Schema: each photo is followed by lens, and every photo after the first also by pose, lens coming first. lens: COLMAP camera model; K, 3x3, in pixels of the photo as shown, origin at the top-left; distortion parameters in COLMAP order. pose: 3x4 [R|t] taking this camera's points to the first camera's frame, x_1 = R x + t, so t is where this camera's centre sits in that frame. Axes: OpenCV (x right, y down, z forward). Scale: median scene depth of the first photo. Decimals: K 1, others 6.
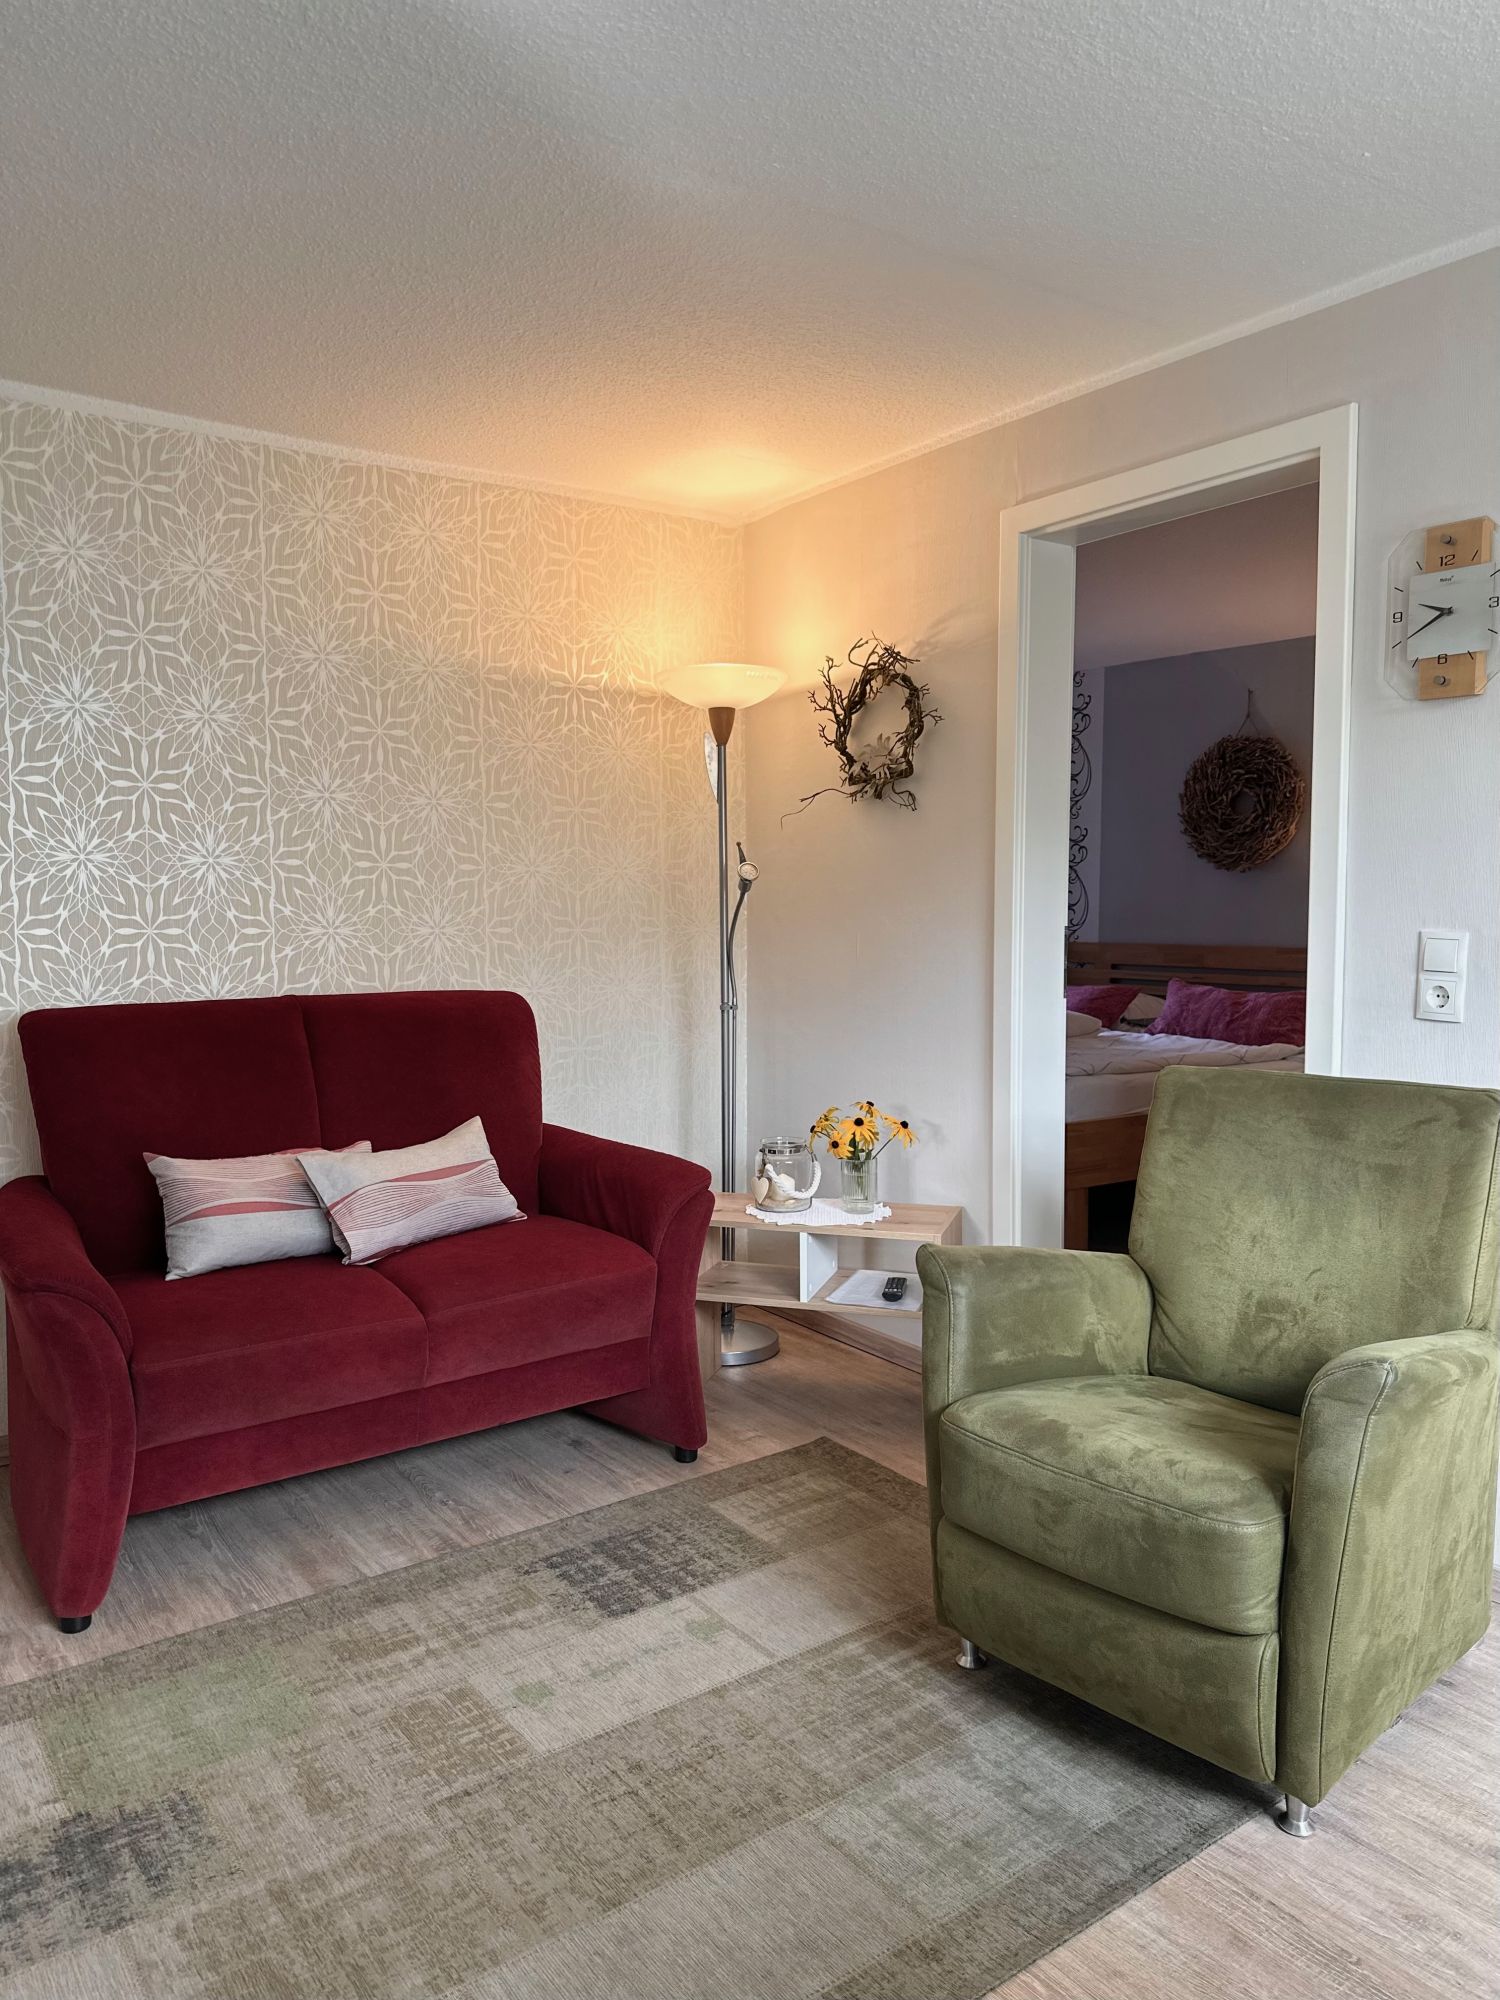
lens RADIAL K [[1417.0, 0, 753.2], [0, 1417.0, 1015.7], [0, 0, 1]] dist [0.009918, -0.009427]
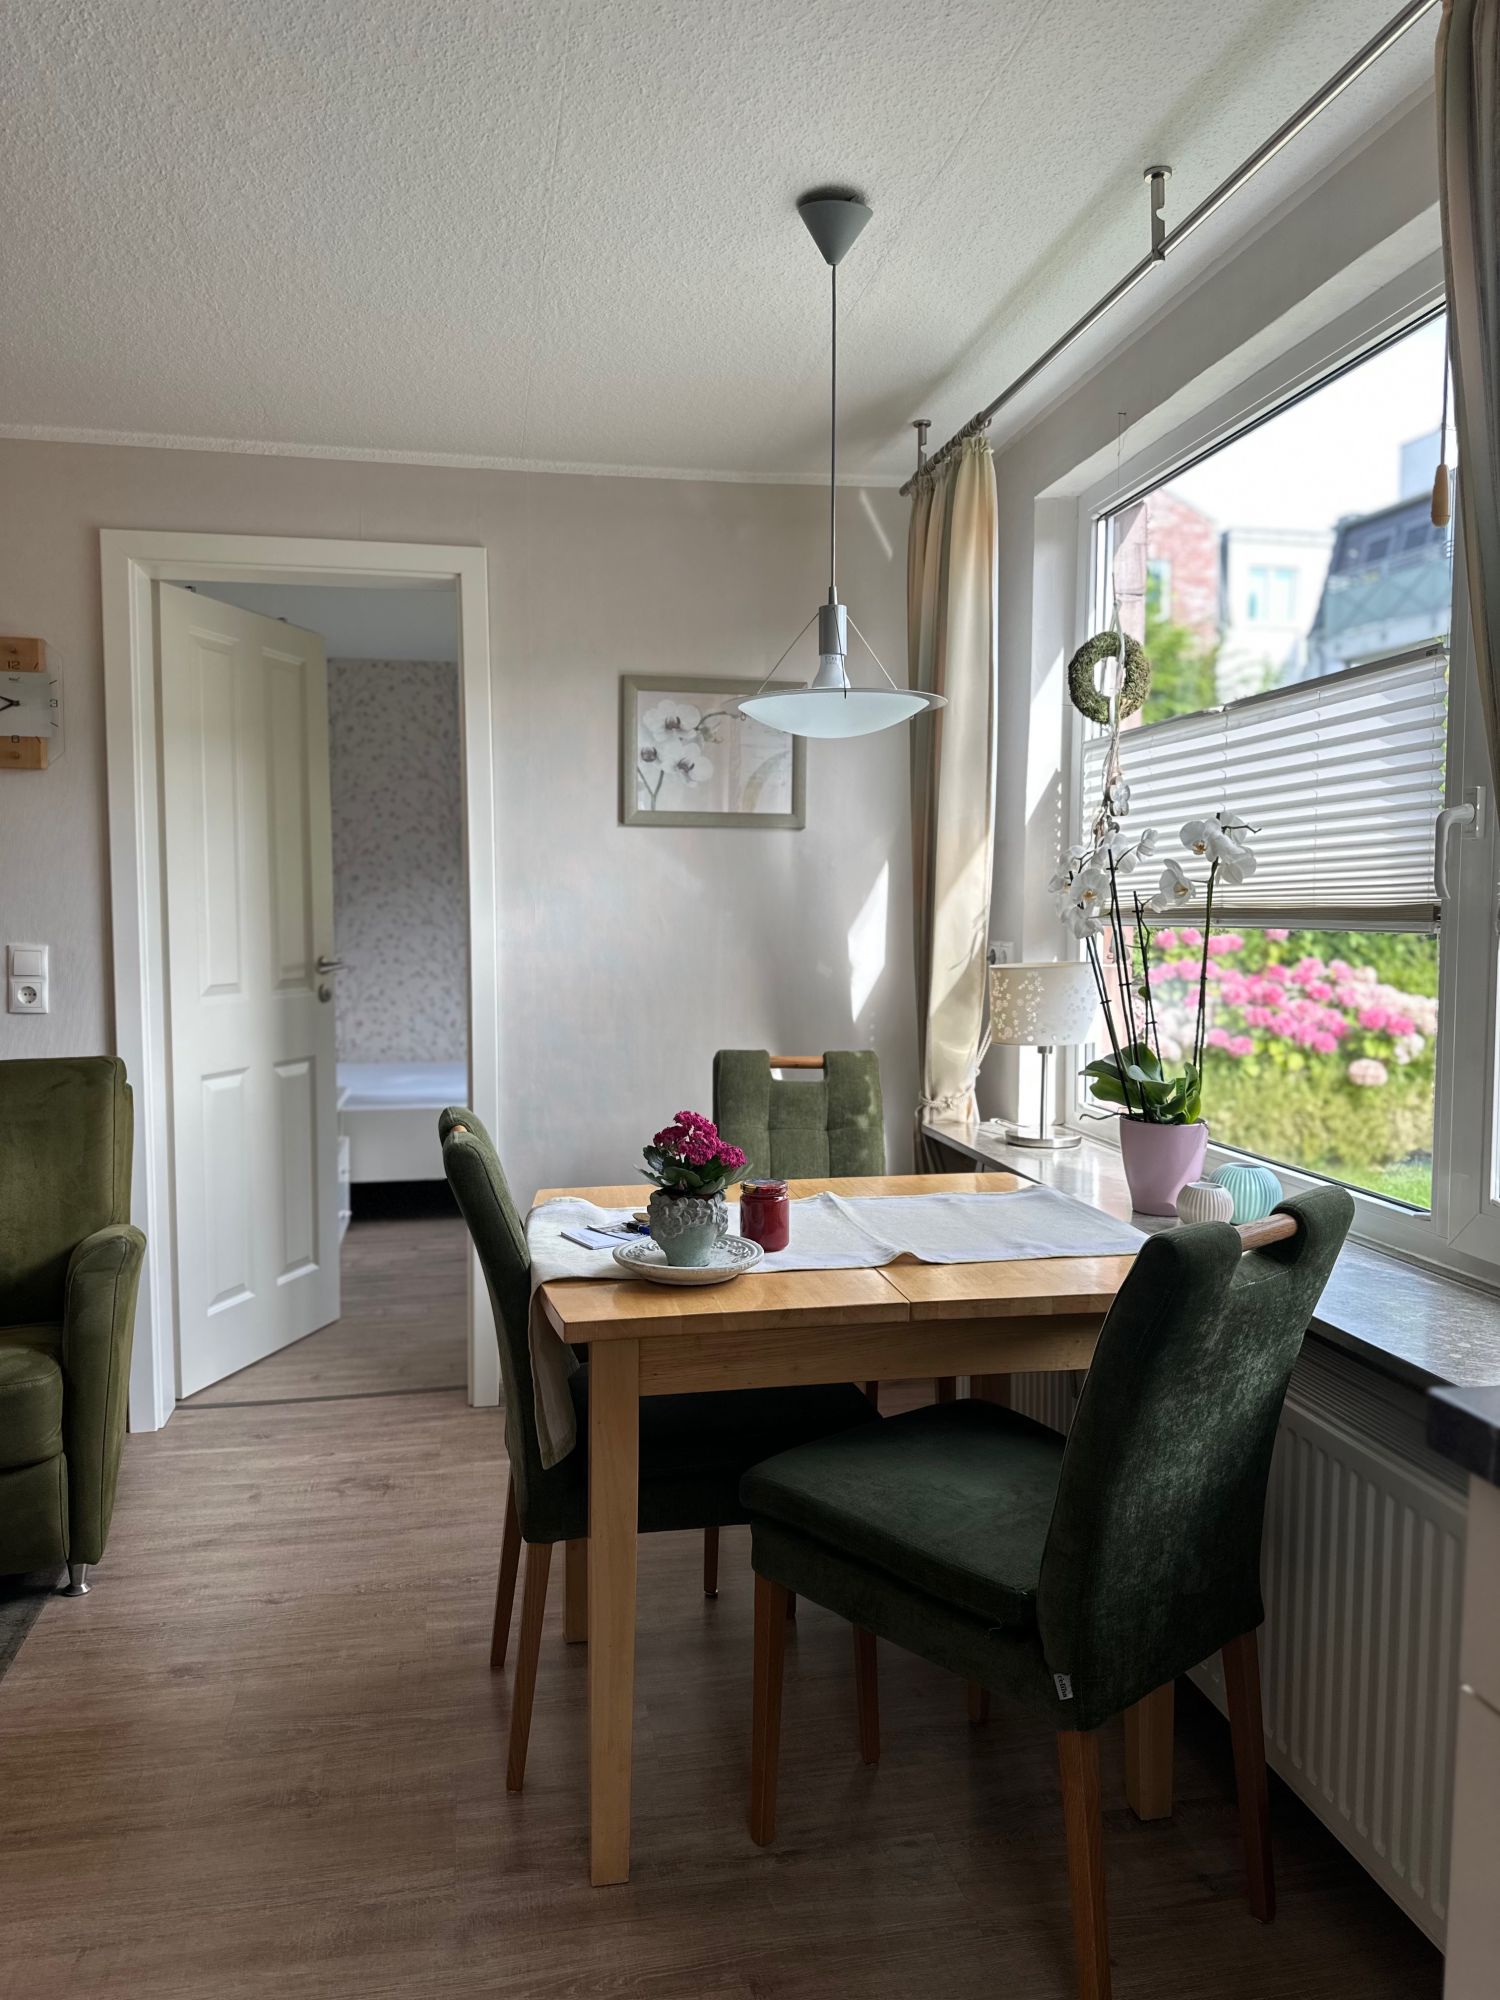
lens RADIAL K [[1417.0, 0, 751.0], [0, 1417.0, 1000.6], [0, 0, 1]] dist [0.009918, -0.009427]
pose [[0.432703, -0.062940, 0.899337, -0.476559], [0.075968, 0.996558, 0.033193, -0.000838], [-0.898330, 0.053958, 0.435995, -0.199644]]
